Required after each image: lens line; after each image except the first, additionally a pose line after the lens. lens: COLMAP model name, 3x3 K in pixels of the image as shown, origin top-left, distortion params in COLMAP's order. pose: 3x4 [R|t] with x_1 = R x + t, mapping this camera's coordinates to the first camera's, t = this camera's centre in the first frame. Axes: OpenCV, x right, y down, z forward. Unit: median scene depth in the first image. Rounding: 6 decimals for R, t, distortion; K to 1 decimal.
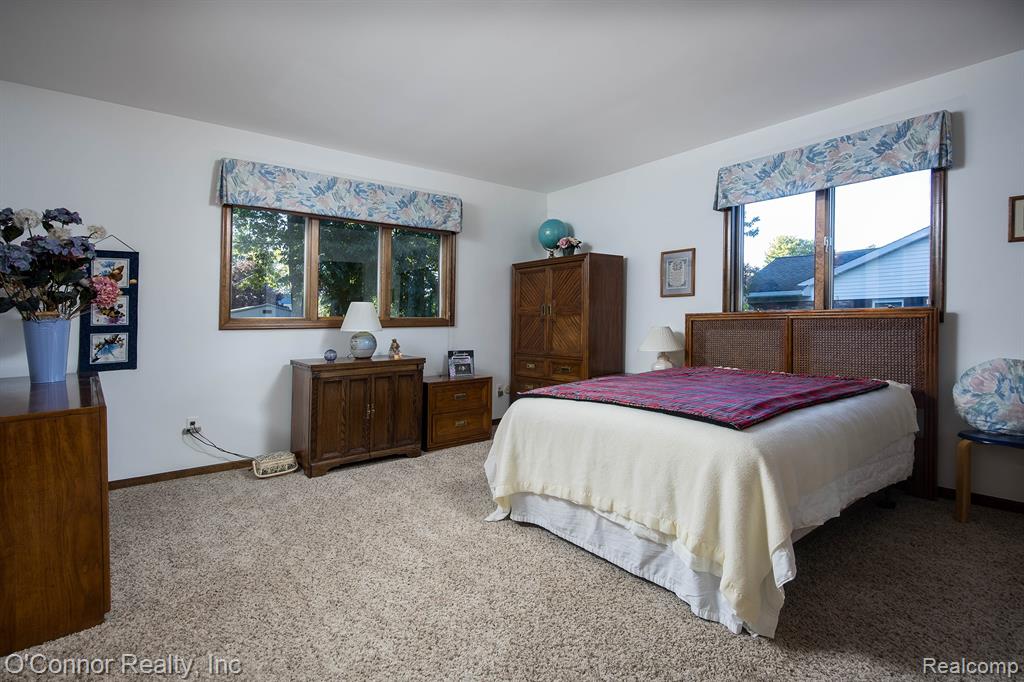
lens RADIAL K [[498.8, 0, 508.8], [0, 498.8, 321.3], [0, 0, 1]] dist [-0.007533, 0.000488]
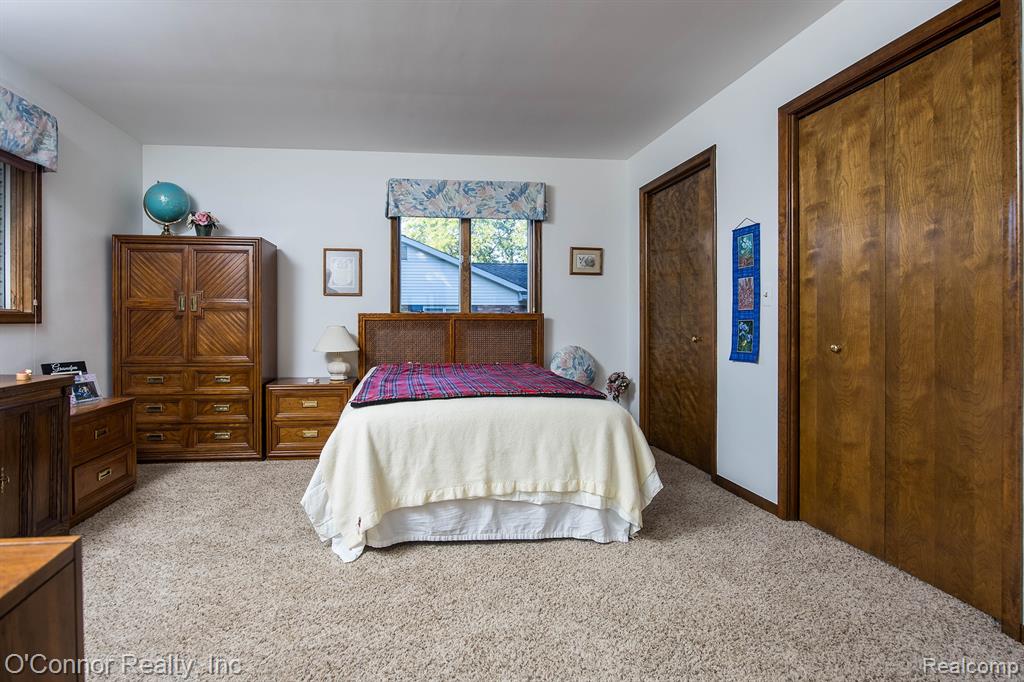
lens RADIAL K [[496.9, 0, 509.3], [0, 496.9, 333.4], [0, 0, 1]] dist [-0.004245, -0.000961]
pose [[0.531357, -0.008026, 0.847110, -0.388469], [-0.009171, 0.999842, 0.015226, 0.008704], [-0.847098, -0.015860, 0.531200, 0.235063]]
